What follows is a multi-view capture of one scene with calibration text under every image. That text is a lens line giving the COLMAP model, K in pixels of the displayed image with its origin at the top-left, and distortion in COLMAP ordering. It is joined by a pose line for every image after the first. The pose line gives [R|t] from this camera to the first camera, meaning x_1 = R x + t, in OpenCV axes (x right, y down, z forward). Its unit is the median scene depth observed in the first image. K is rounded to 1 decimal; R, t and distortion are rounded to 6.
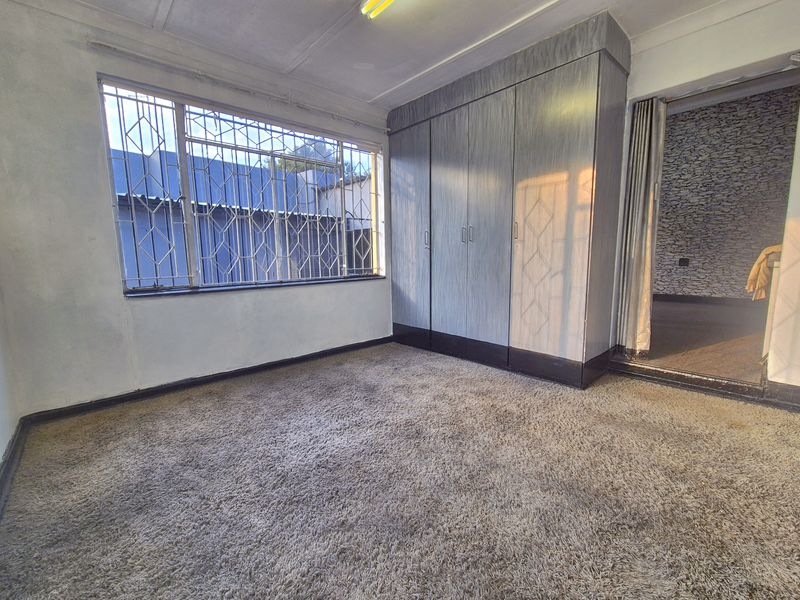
lens RADIAL K [[347.9, 0, 395.3], [0, 347.9, 297.8], [0, 0, 1]] dist [-0.004041, 0.000024]
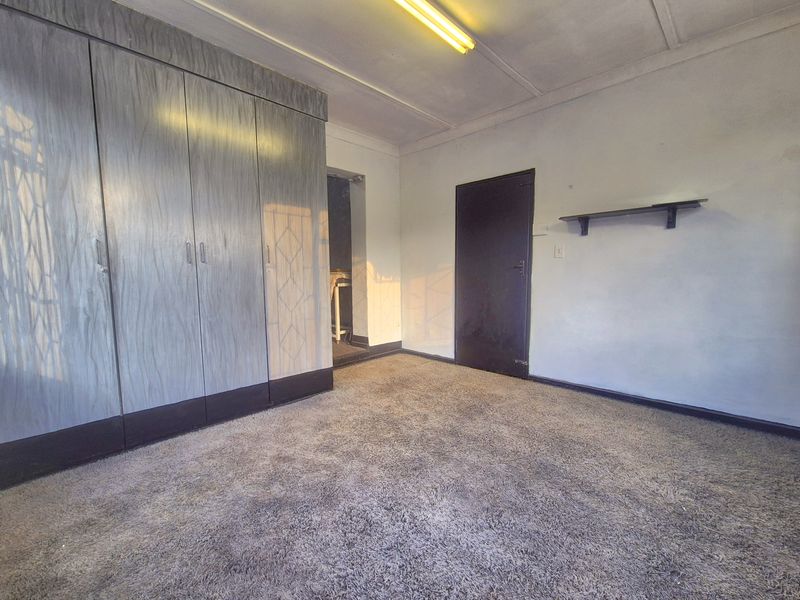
lens RADIAL K [[347.9, 0, 399.2], [0, 347.9, 304.7], [0, 0, 1]] dist [-0.004041, 0.000024]
pose [[-0.067162, -0.075248, 0.994900, -0.808872], [0.132034, 0.987712, 0.083618, -0.122764], [-0.988967, 0.136977, -0.056401, 0.956229]]
